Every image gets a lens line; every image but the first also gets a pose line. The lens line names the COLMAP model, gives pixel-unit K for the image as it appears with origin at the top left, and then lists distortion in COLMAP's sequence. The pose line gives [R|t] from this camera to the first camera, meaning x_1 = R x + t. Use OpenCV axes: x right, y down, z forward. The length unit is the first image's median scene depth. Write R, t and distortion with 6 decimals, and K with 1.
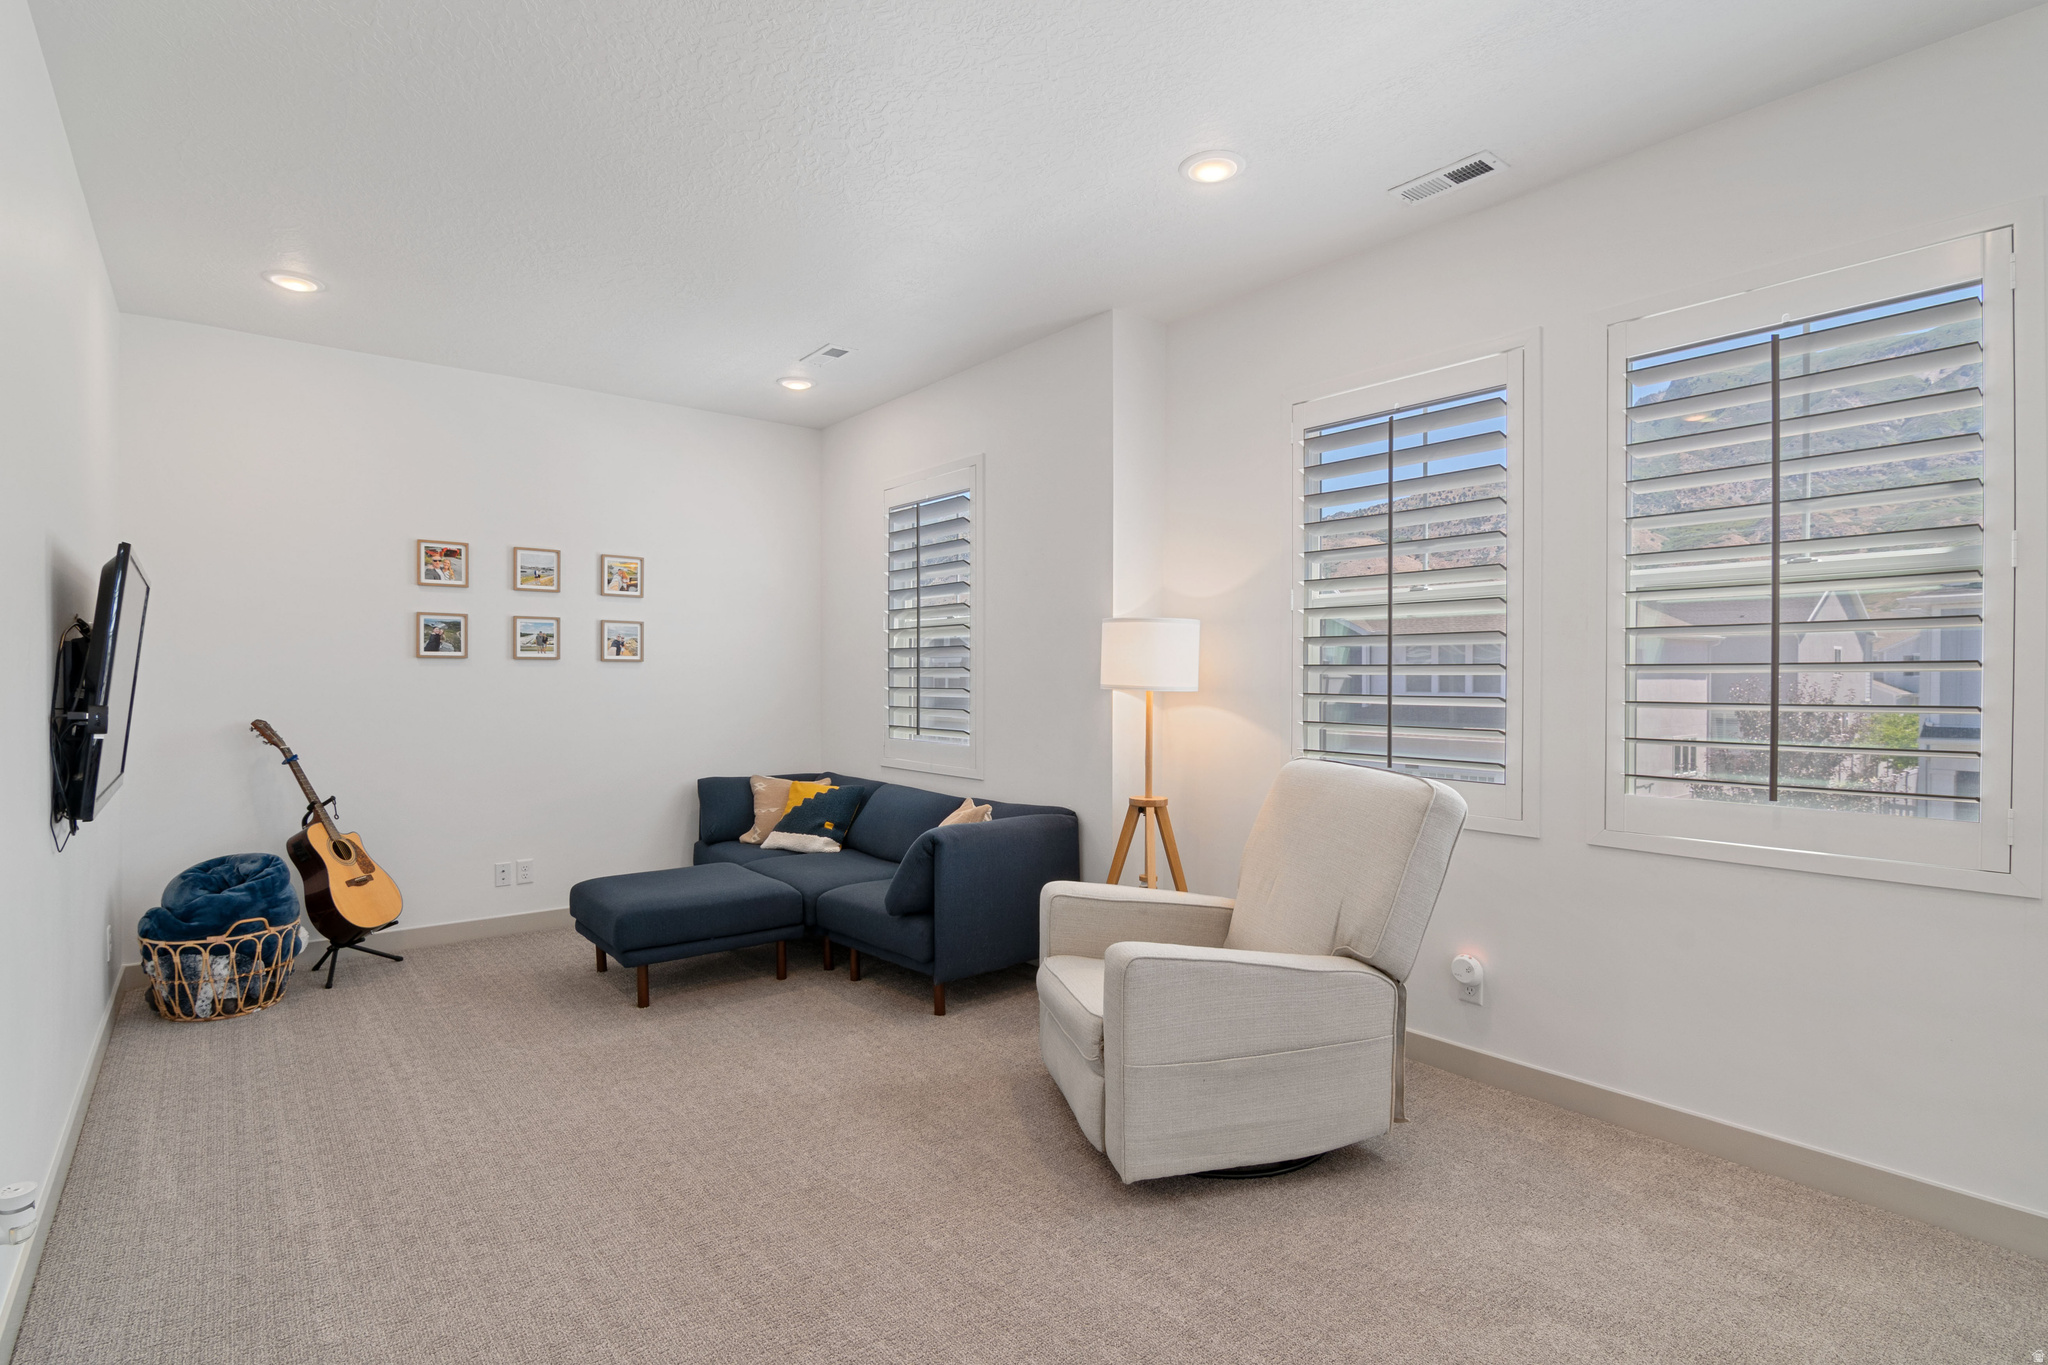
lens RADIAL K [[996.1, 0, 1021.7], [0, 996.1, 678.4], [0, 0, 1]] dist [-0.006780, -0.001302]
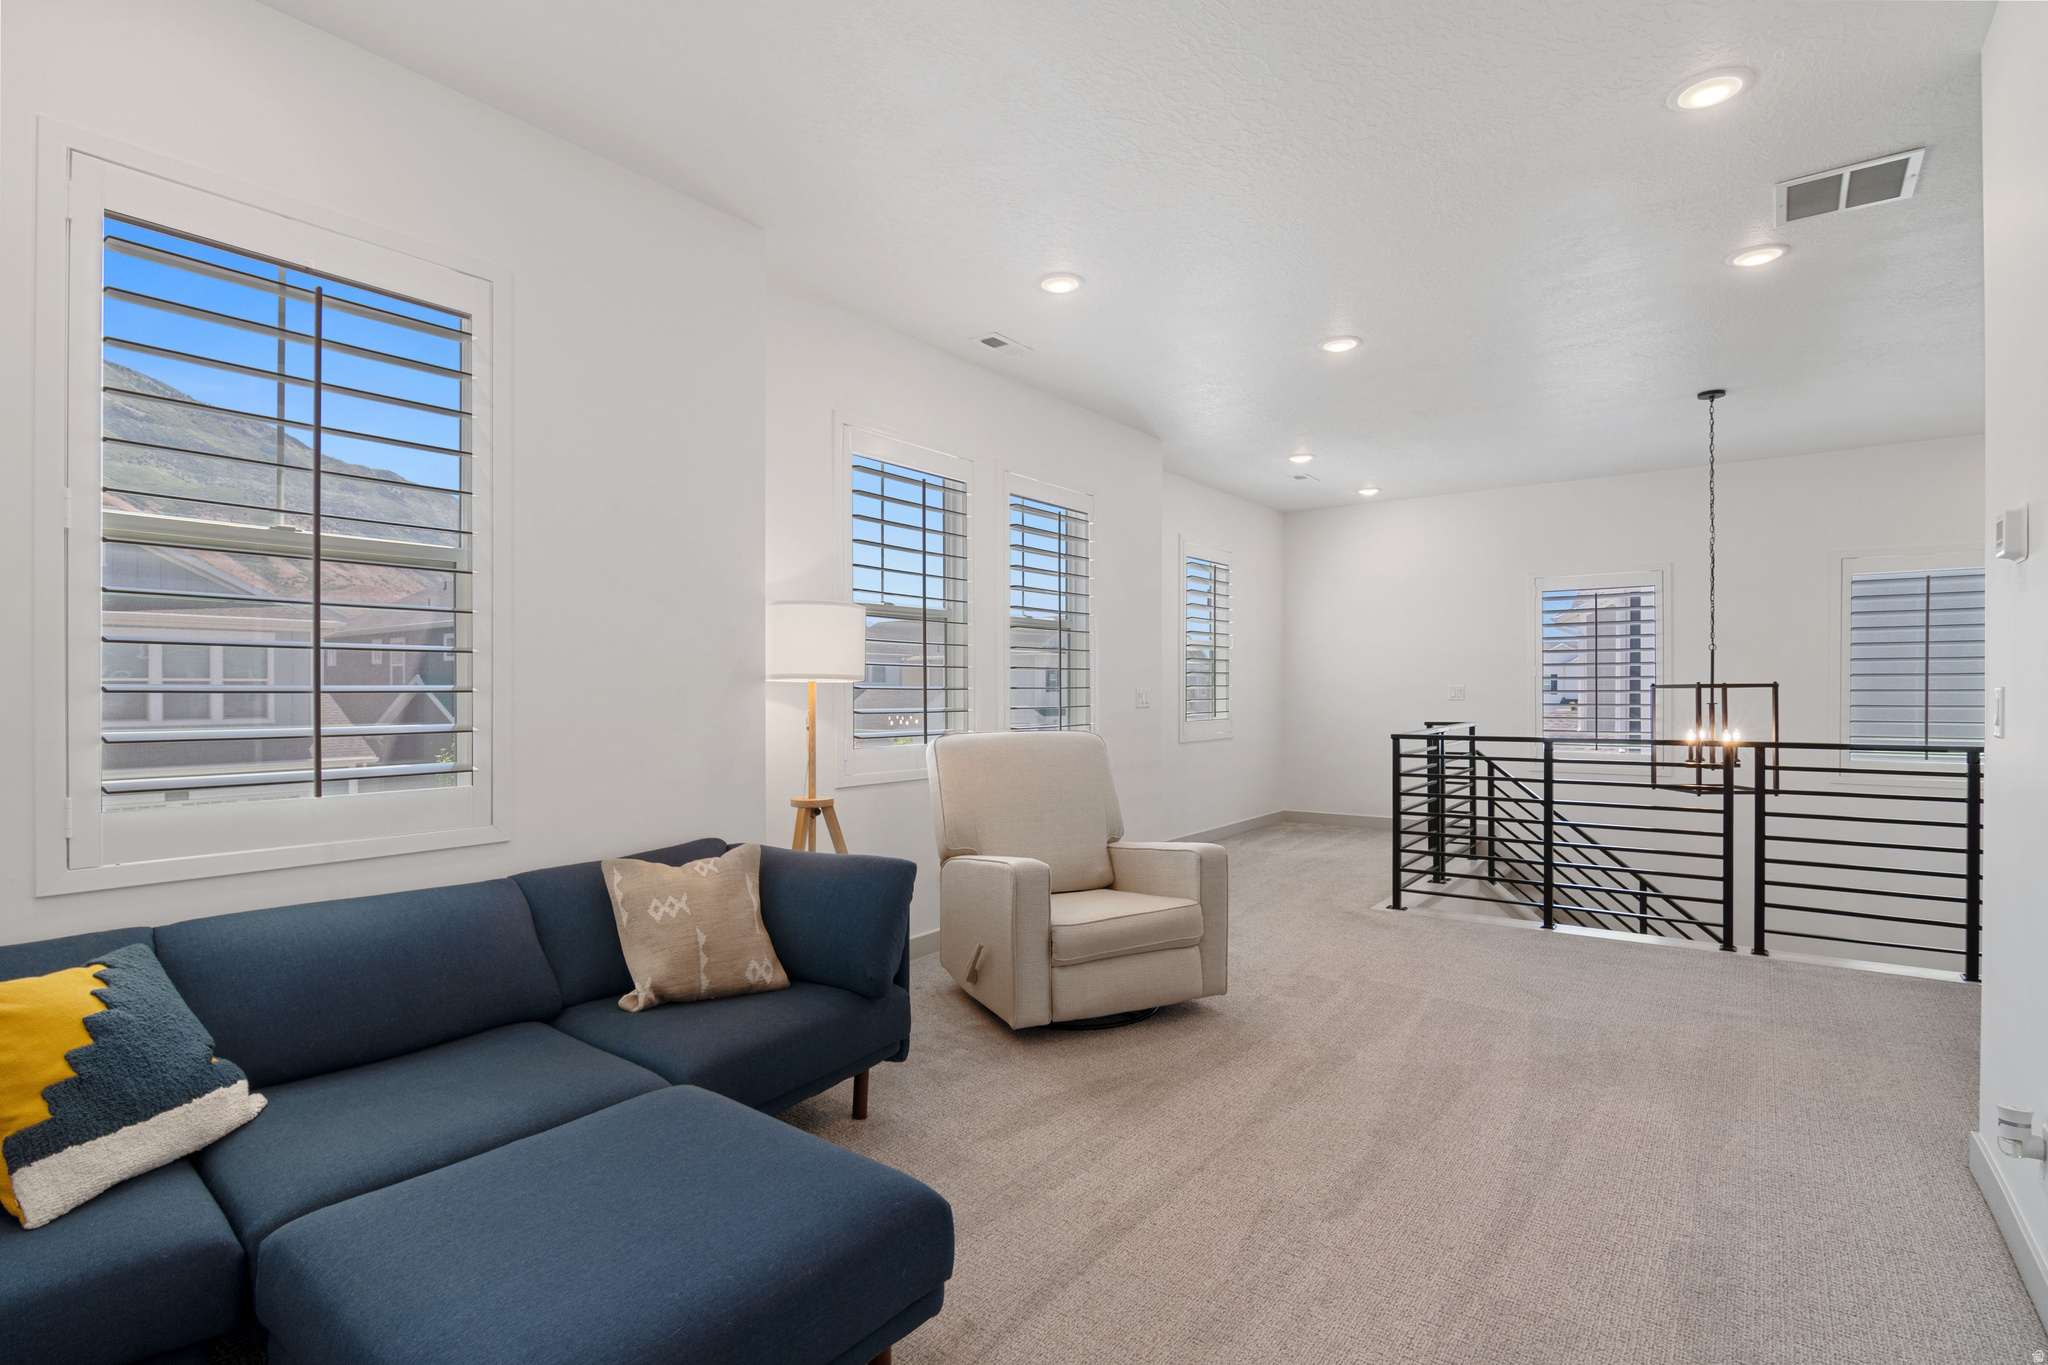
lens RADIAL K [[996.1, 0, 1021.7], [0, 996.1, 678.4], [0, 0, 1]] dist [-0.006780, -0.001302]
pose [[-0.279390, 0.008147, 0.960143, -0.788646], [0.000566, 0.999965, -0.008320, 0.013993], [-0.960177, -0.001781, -0.279385, 1.030594]]
